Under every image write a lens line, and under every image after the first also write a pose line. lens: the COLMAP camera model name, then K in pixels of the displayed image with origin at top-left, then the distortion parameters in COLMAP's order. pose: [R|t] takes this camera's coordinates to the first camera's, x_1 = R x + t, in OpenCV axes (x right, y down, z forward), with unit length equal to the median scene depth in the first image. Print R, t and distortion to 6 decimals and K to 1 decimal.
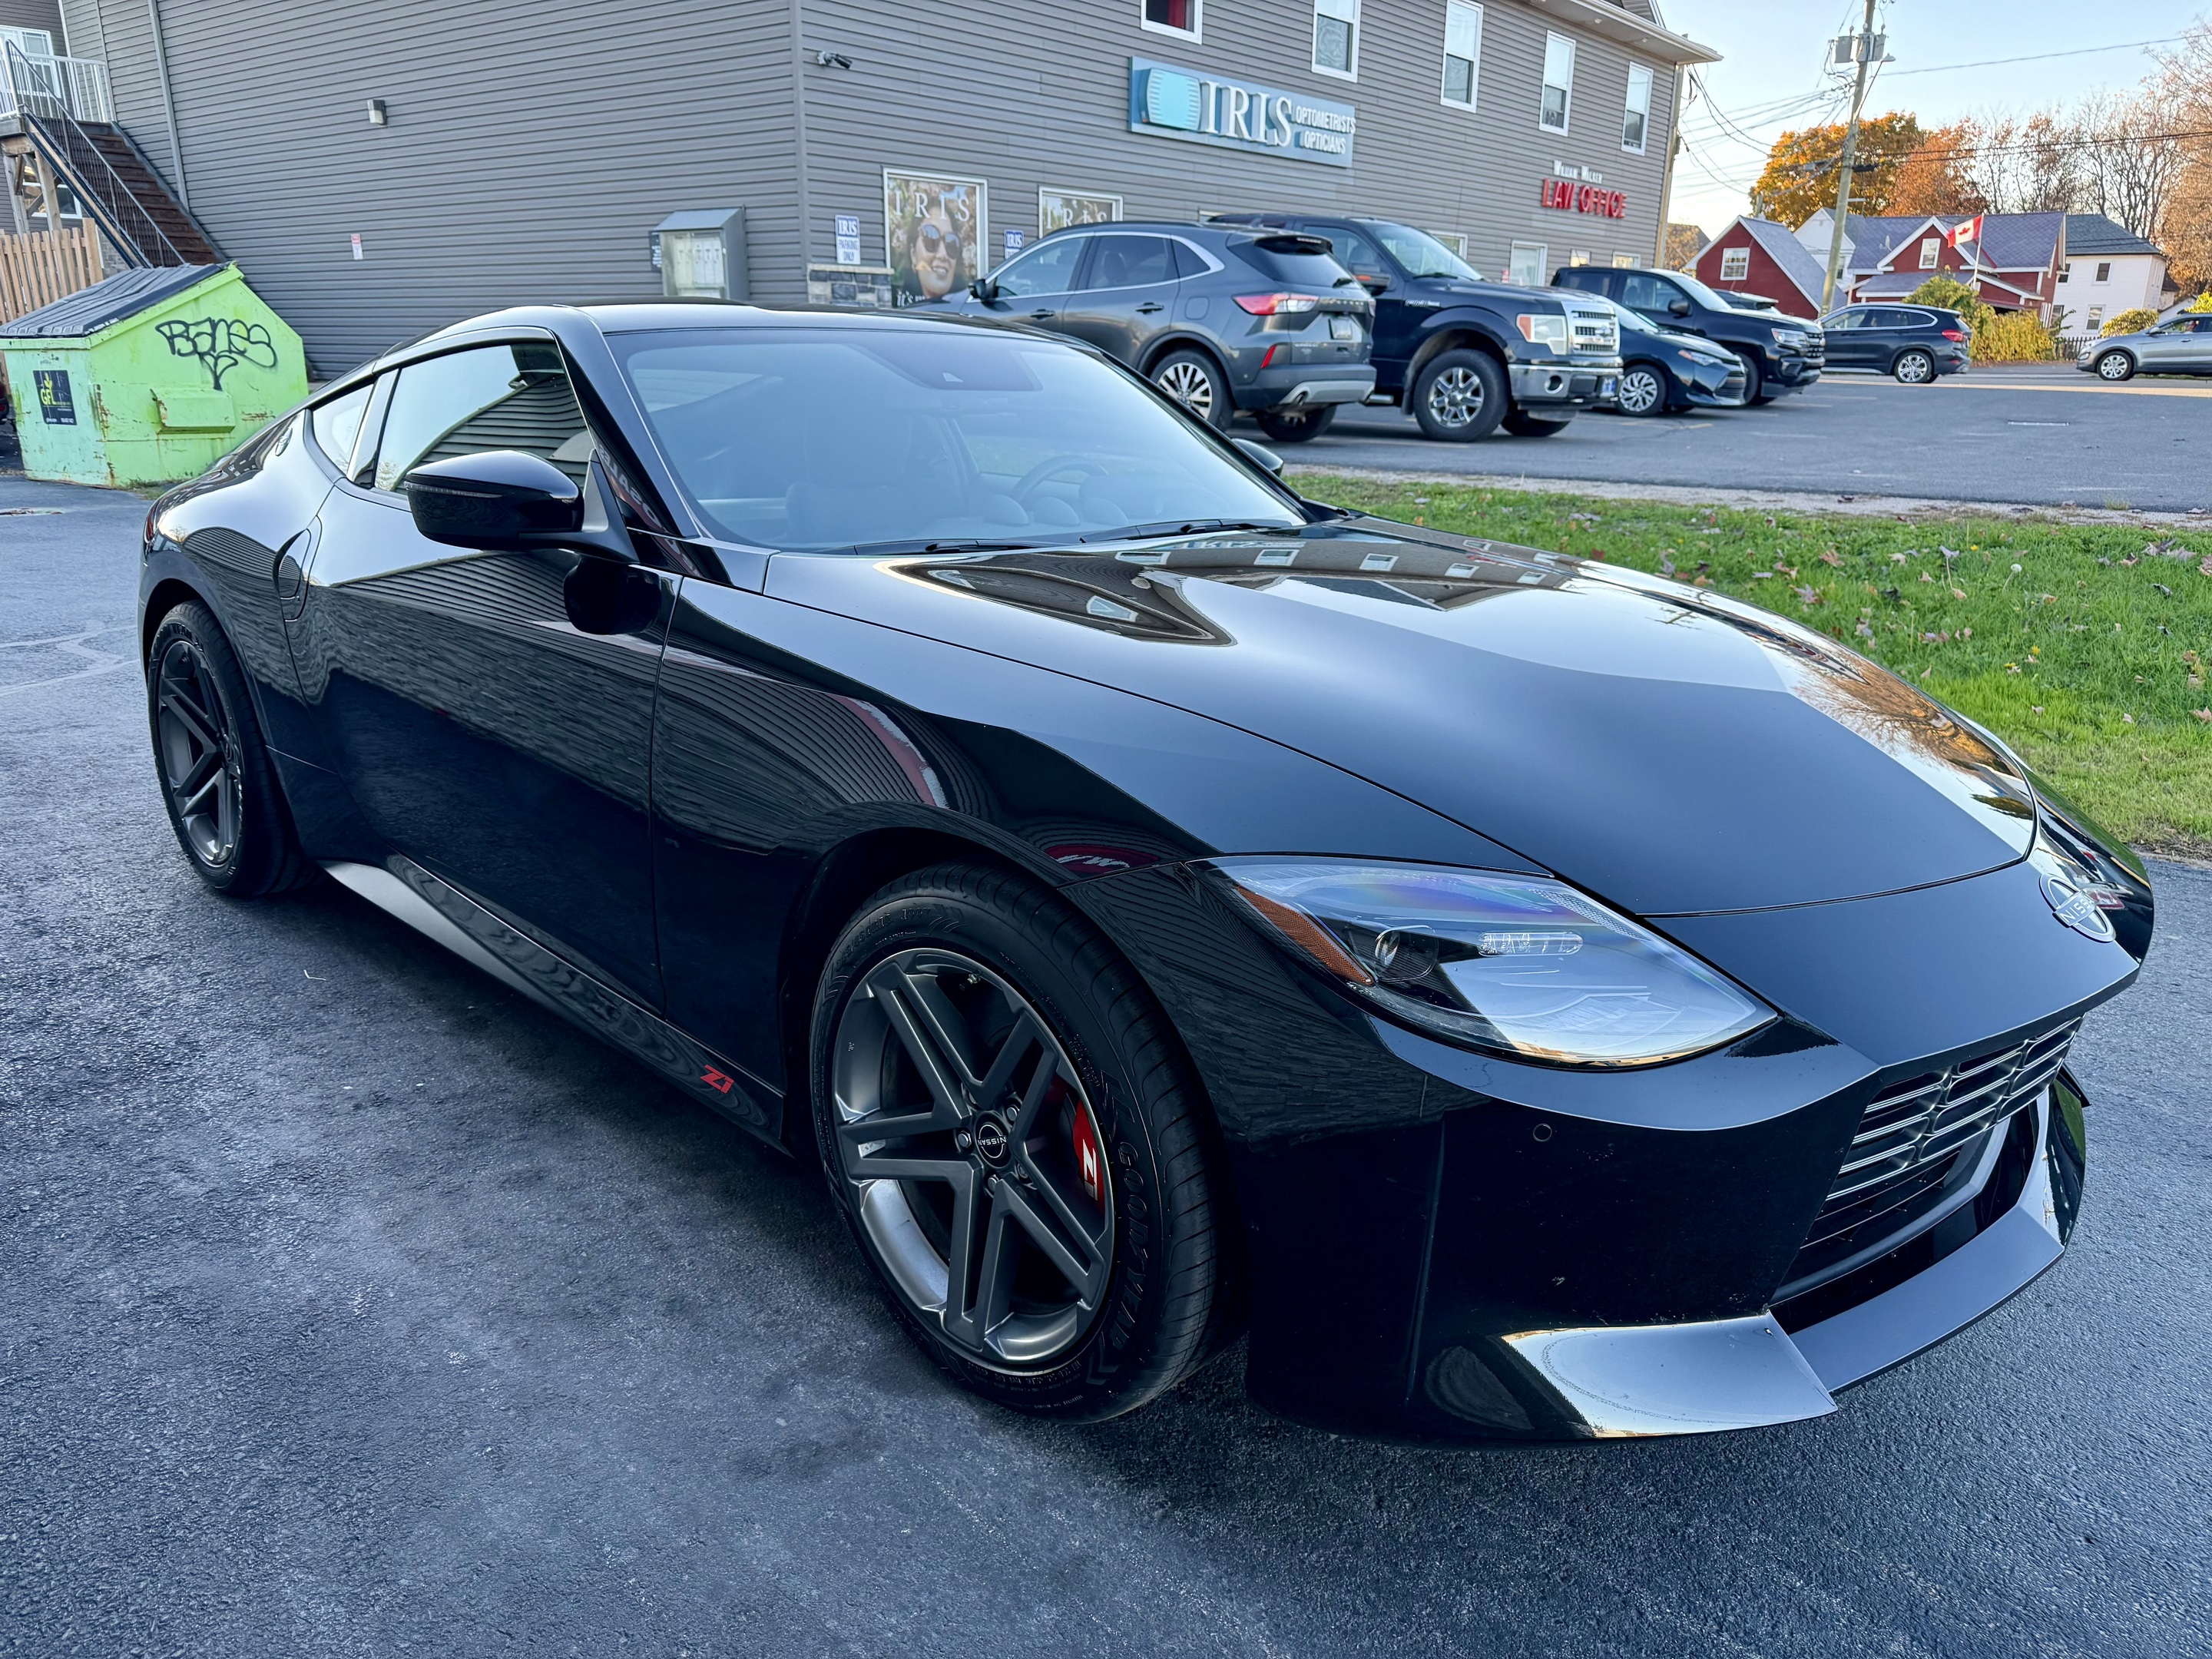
lens RADIAL K [[1600.5, 0, 1100.6], [0, 1600.5, 826.6], [0, 0, 1]] dist [0.017033, -0.038256]
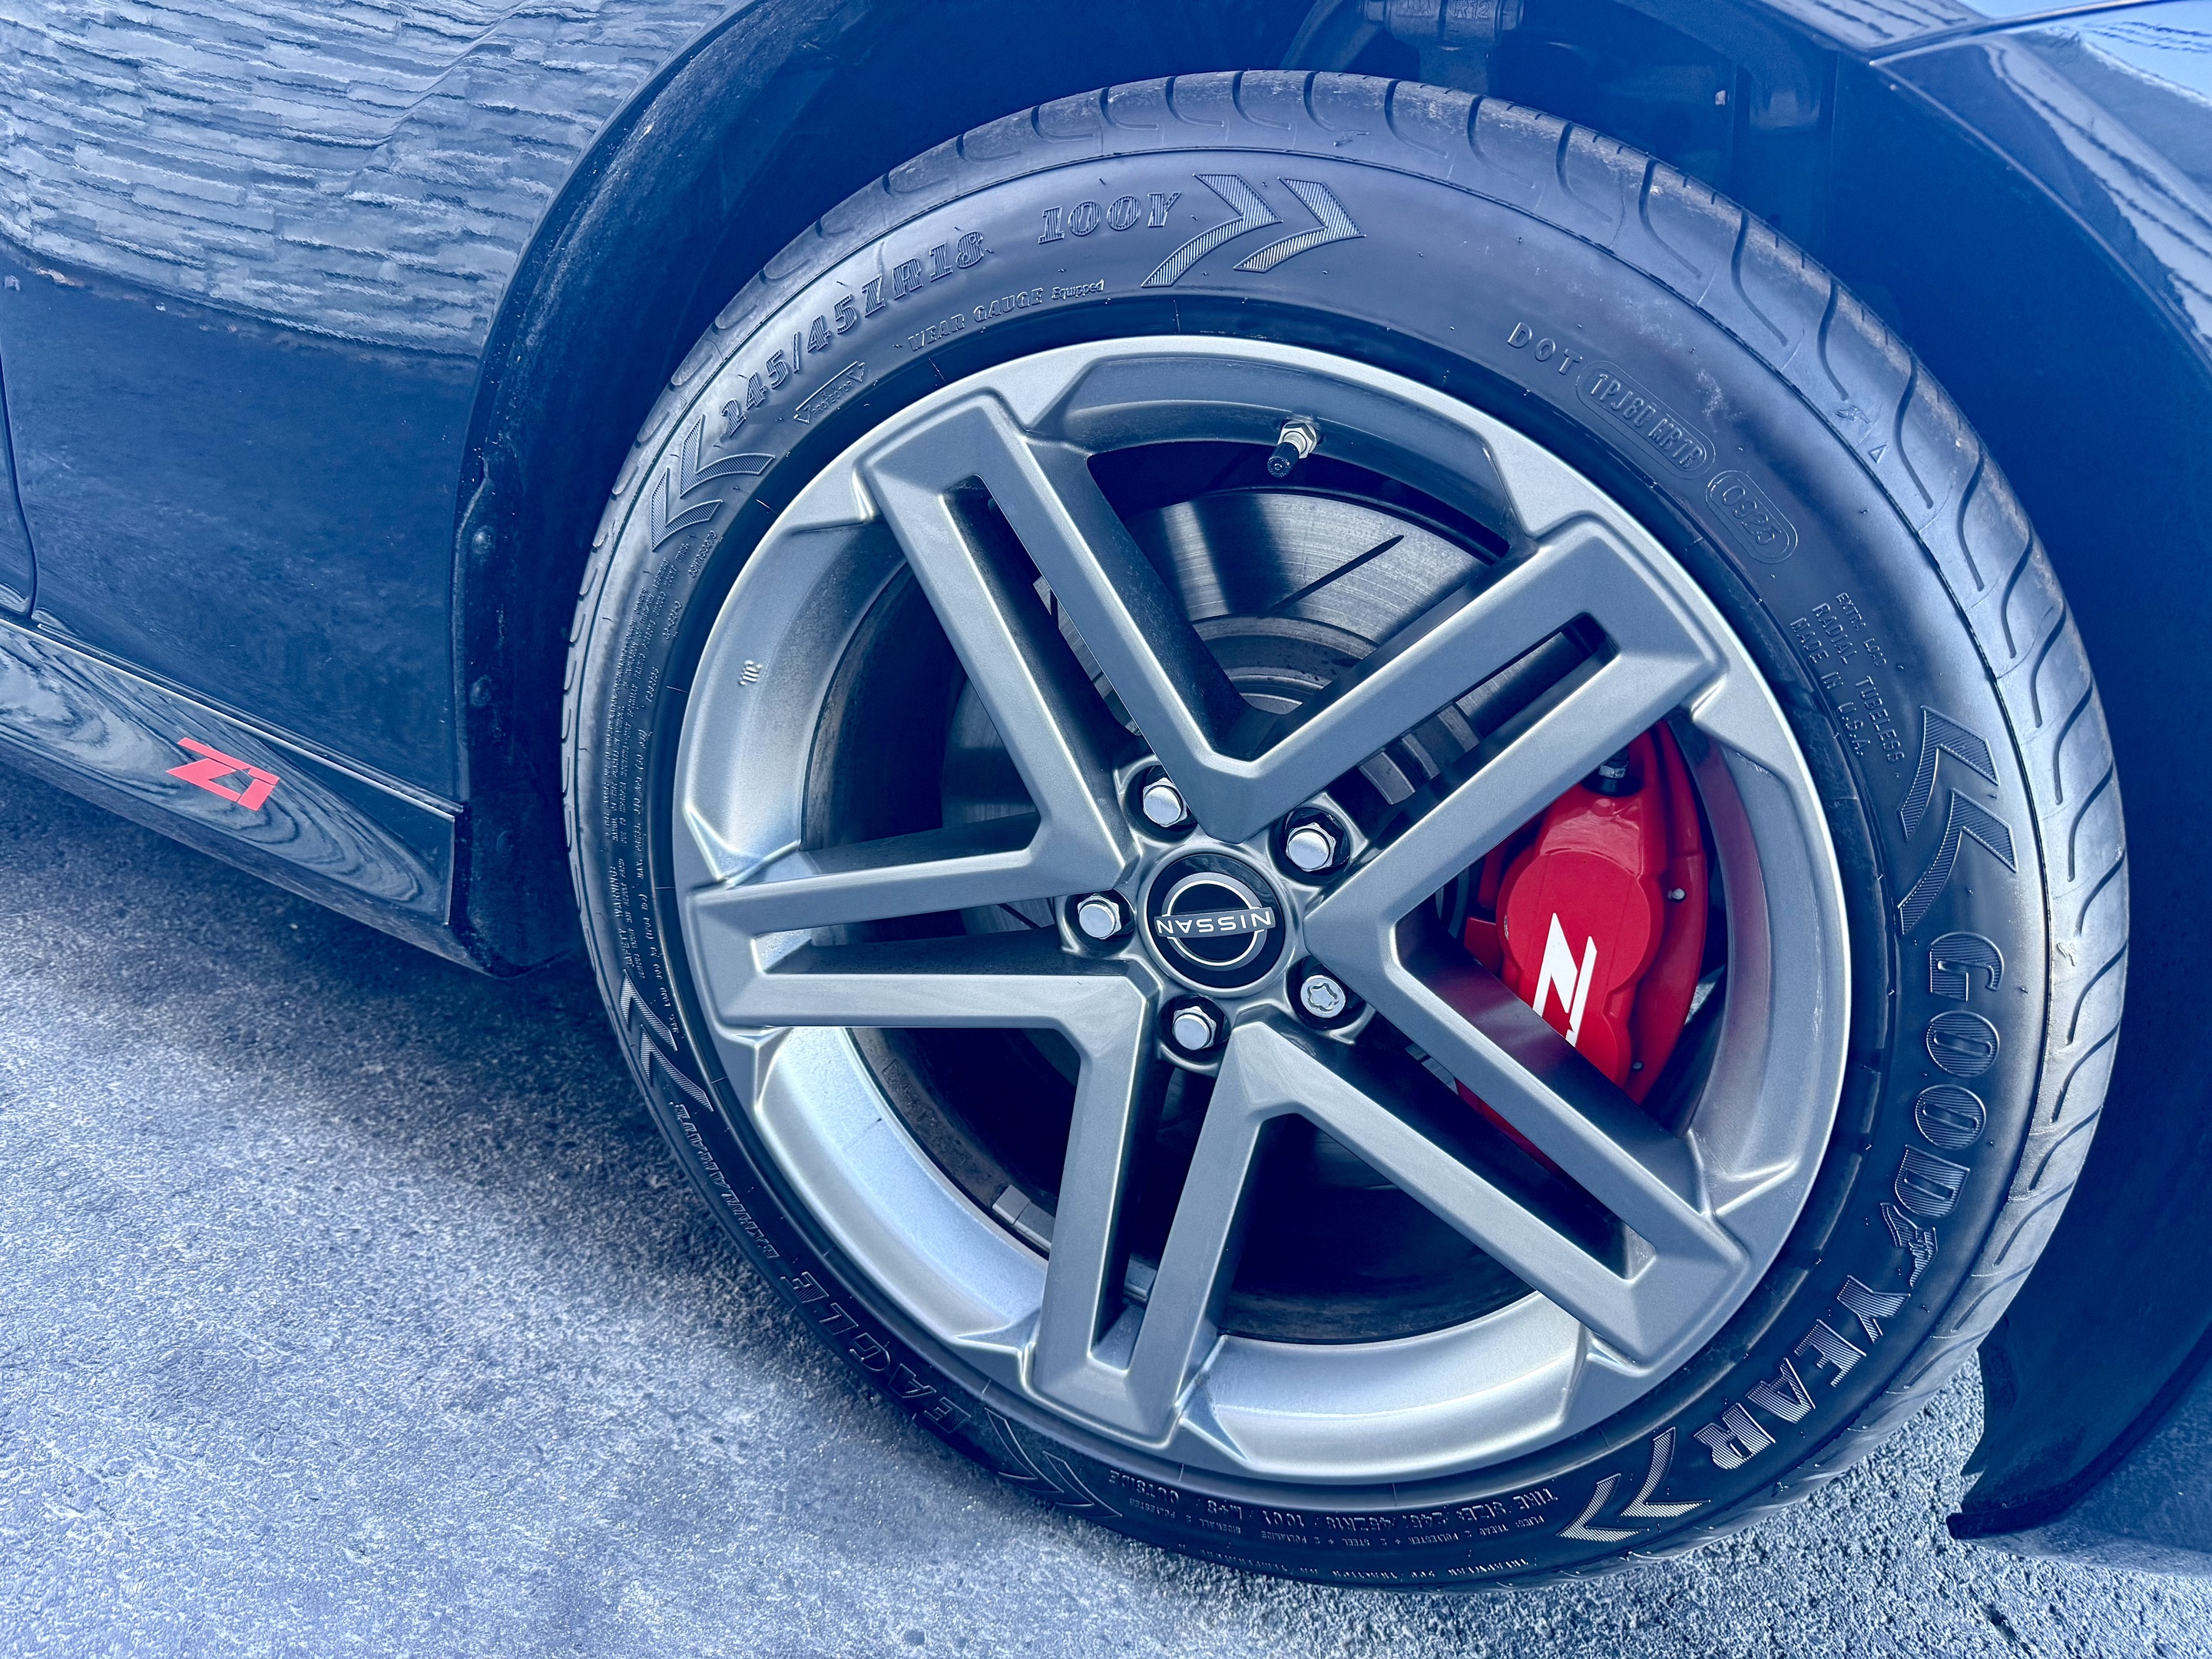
lens RADIAL K [[1600.5, 0, 1112.9], [0, 1600.5, 832.5], [0, 0, 1]] dist [0.017033, -0.038256]
pose [[0.921180, -0.037108, 0.387364, -0.216038], [-0.038404, 0.981914, 0.185389, 0.101723], [-0.387238, -0.185653, 0.903094, 0.635631]]
